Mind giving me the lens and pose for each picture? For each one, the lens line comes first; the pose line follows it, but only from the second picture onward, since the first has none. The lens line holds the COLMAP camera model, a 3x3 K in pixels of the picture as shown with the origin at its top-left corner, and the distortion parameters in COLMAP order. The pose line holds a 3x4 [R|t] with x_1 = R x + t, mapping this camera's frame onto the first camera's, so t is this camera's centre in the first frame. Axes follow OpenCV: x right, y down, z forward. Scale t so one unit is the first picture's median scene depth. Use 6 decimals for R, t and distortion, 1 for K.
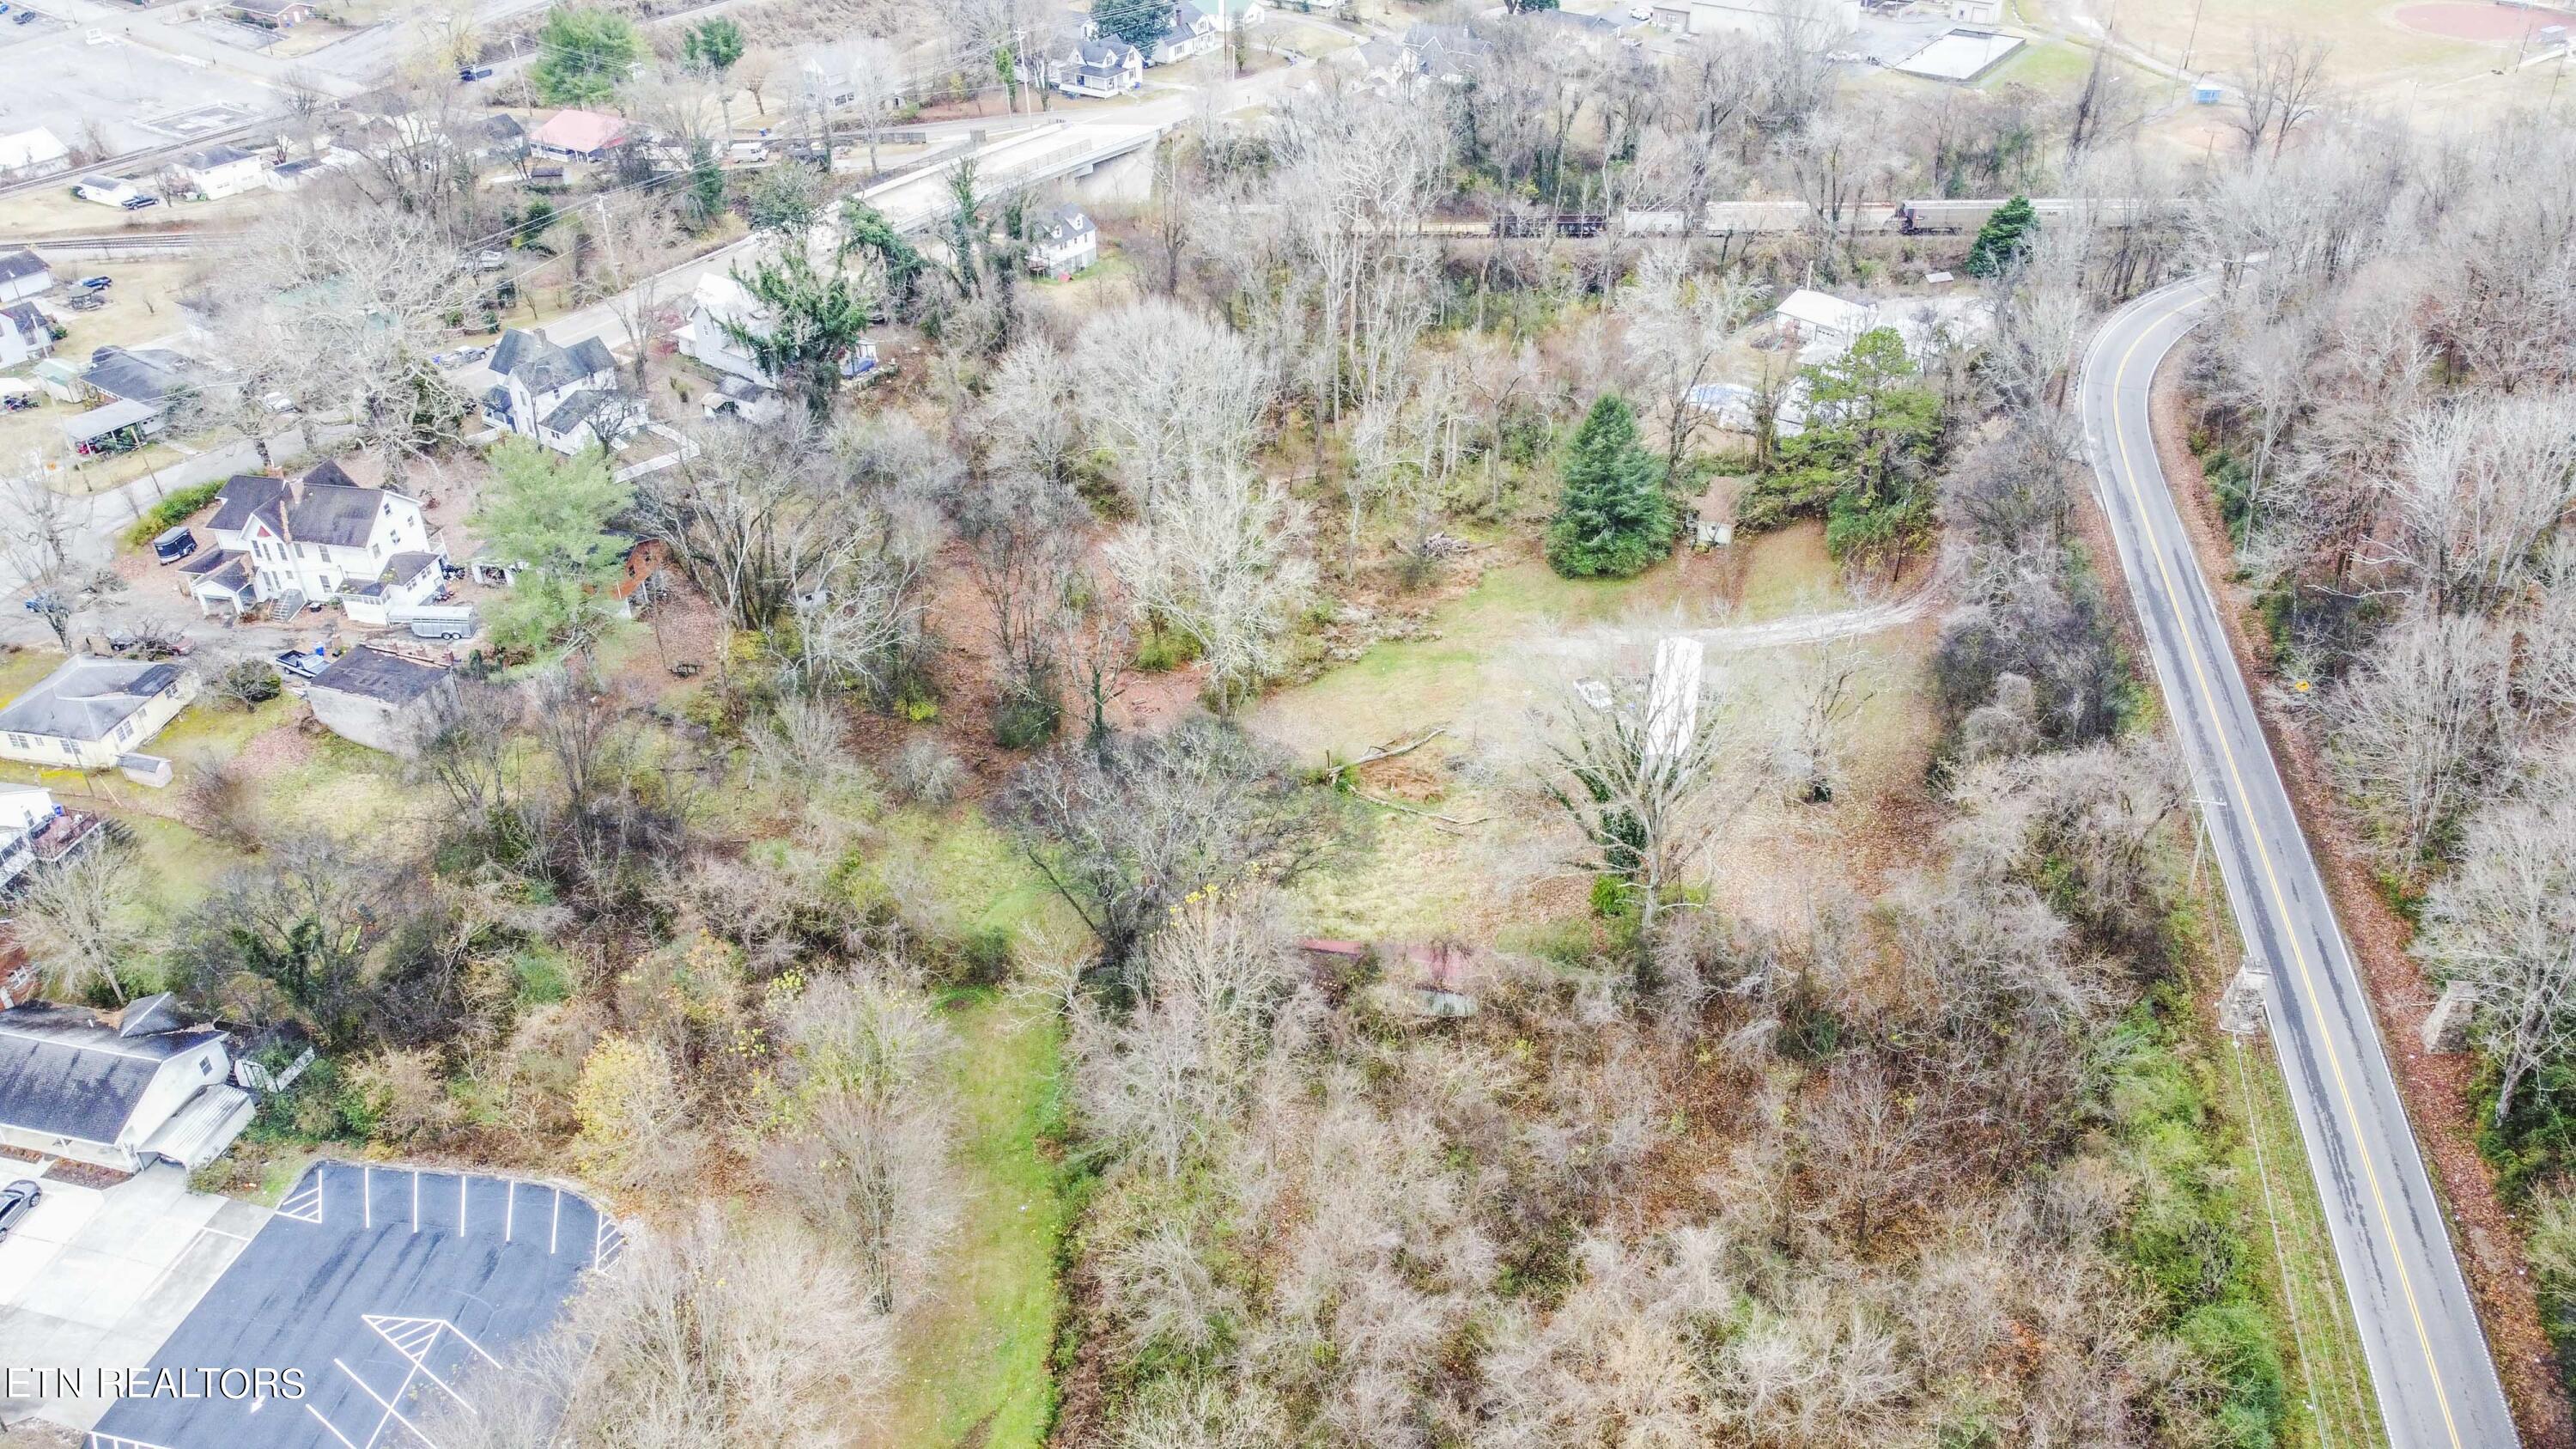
lens RADIAL K [[1930.4, 0, 1286.6], [0, 1930.4, 733.6], [0, 0, 1]] dist [0.007556, -0.004886]
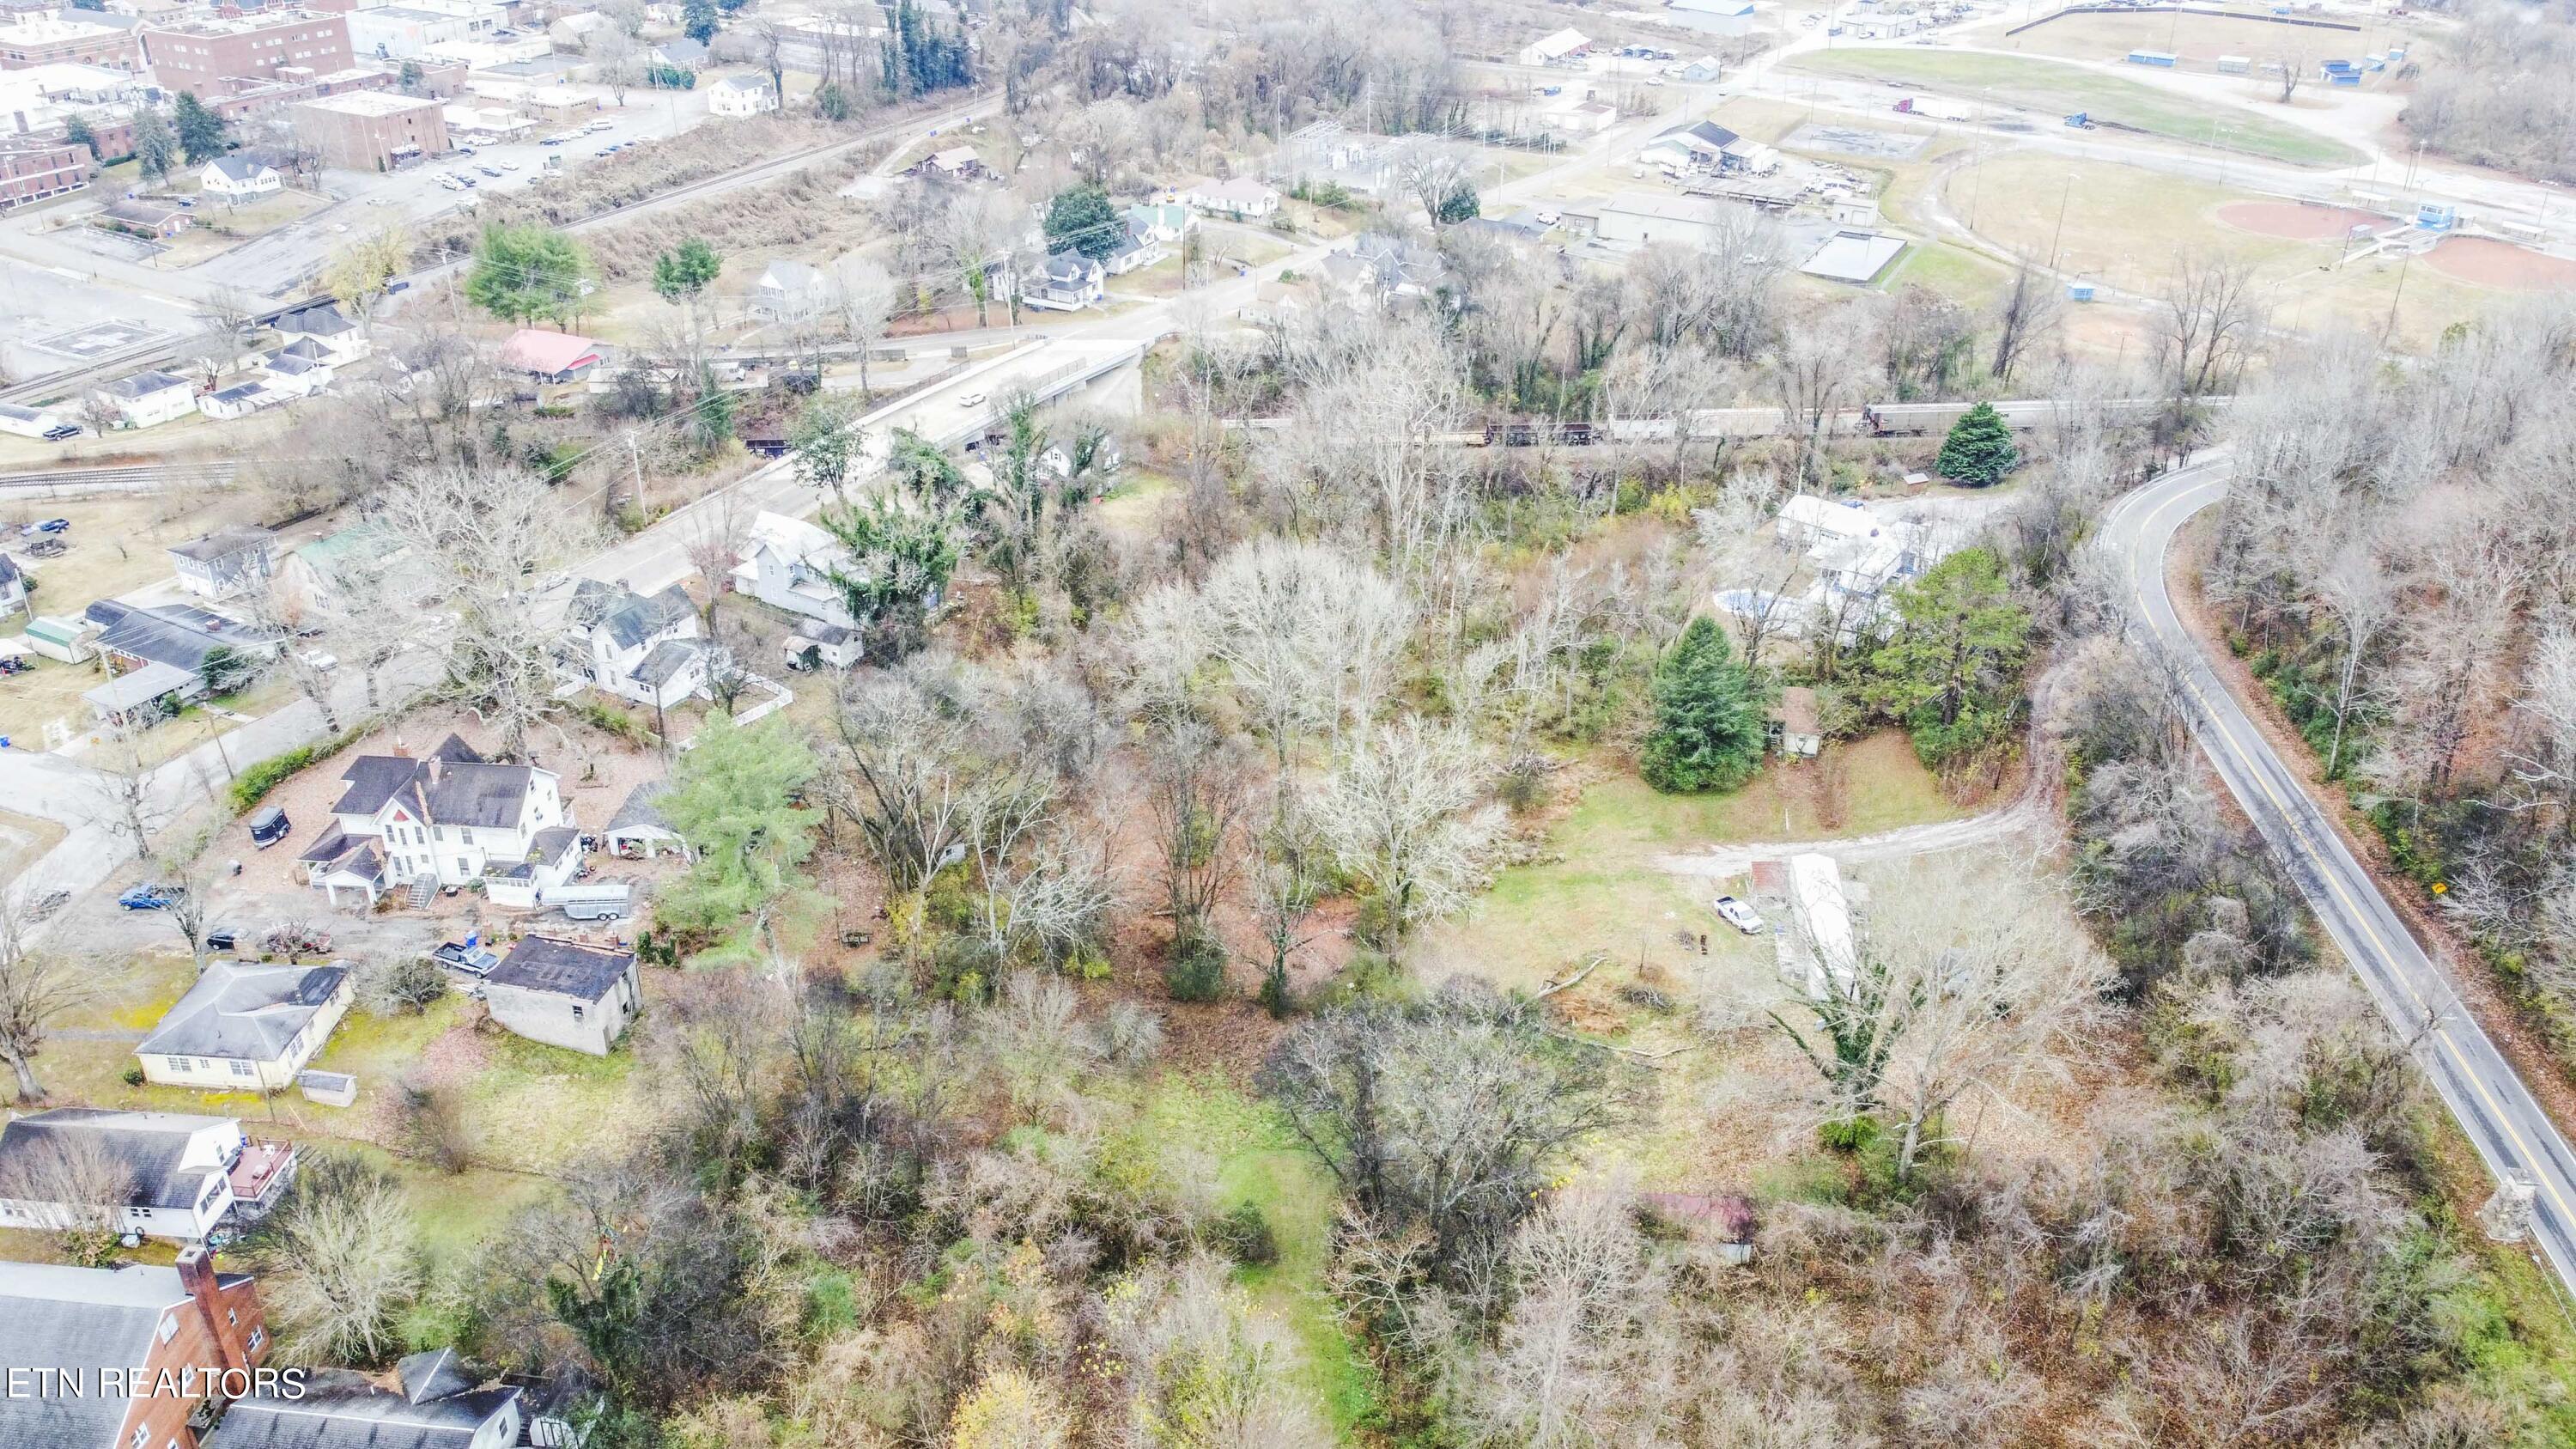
lens RADIAL K [[1930.4, 0, 1286.6], [0, 1930.4, 733.6], [0, 0, 1]] dist [0.007556, -0.004886]
pose [[0.992080, -0.036604, 0.120158, -0.212412], [0.045737, 0.996197, -0.074154, -0.054695], [-0.116987, 0.079062, 0.989981, 0.009836]]
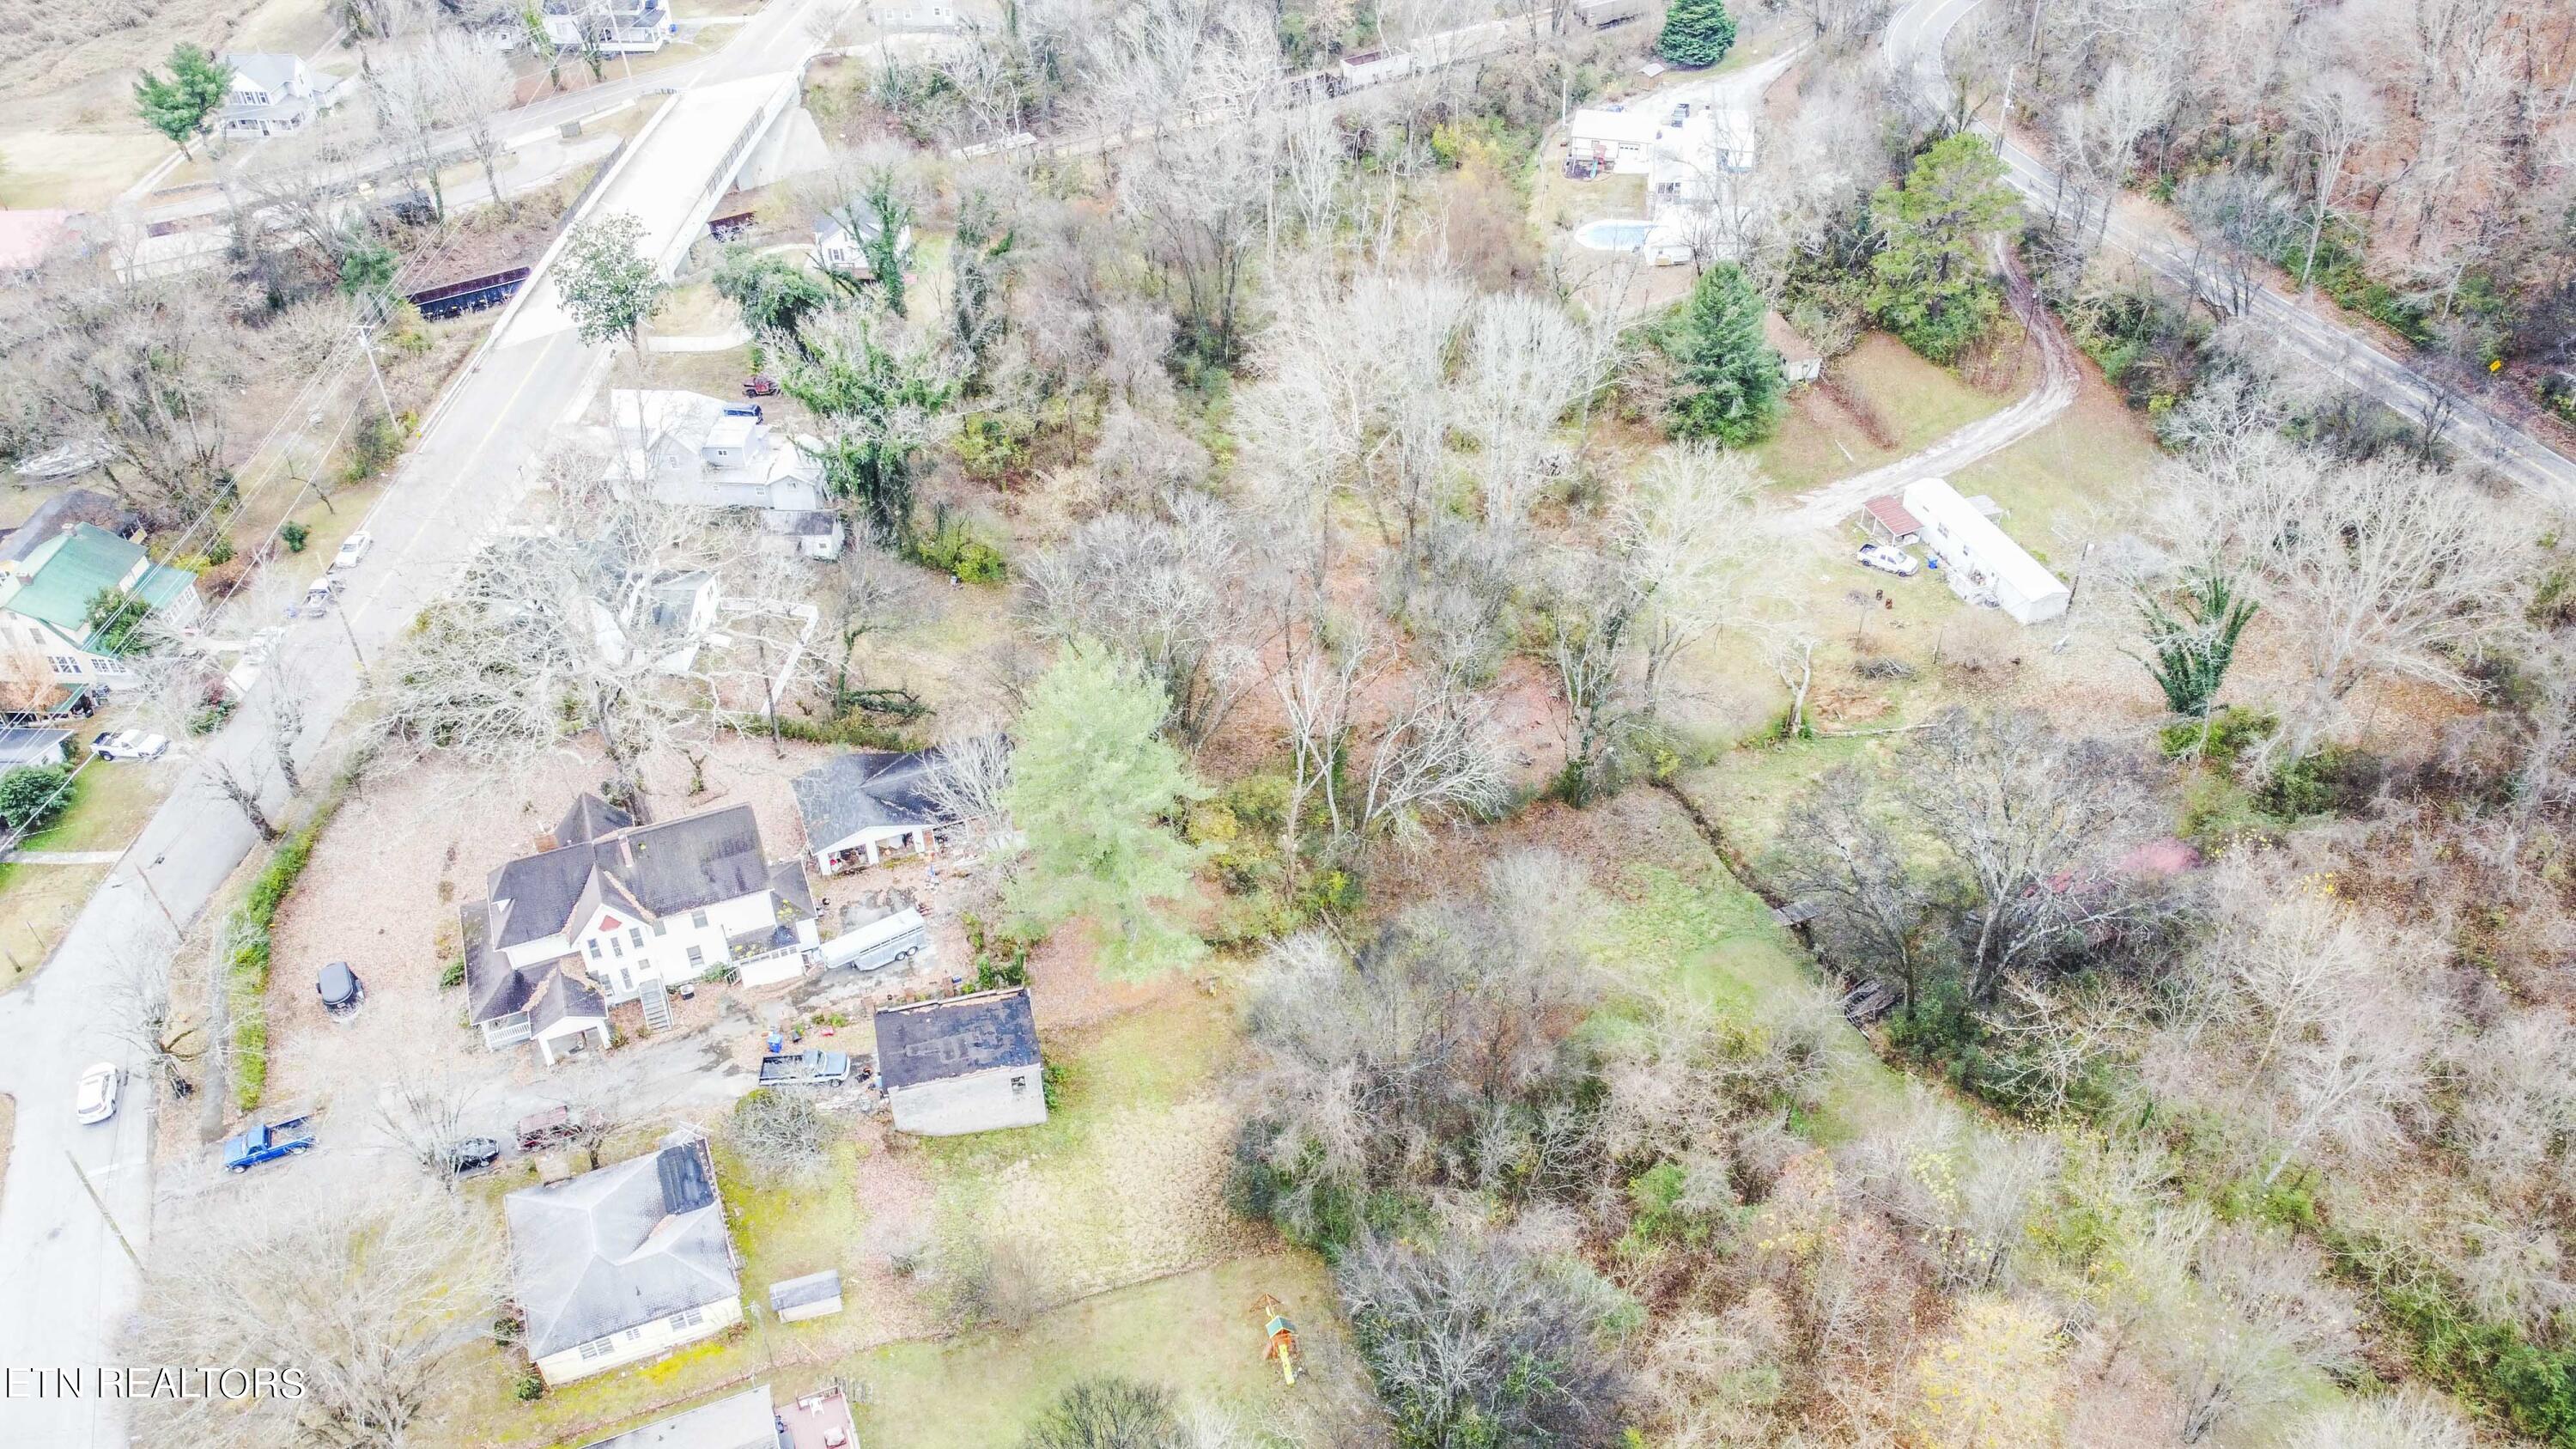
lens RADIAL K [[1923.4, 0, 1288.0], [0, 1923.4, 724.5], [0, 0, 1]] dist [0.007039, -0.000306]
pose [[0.838651, -0.343364, 0.422808, -0.596561], [0.302260, 0.939159, 0.163153, -0.212169], [-0.453105, -0.009031, 0.891412, 0.269164]]
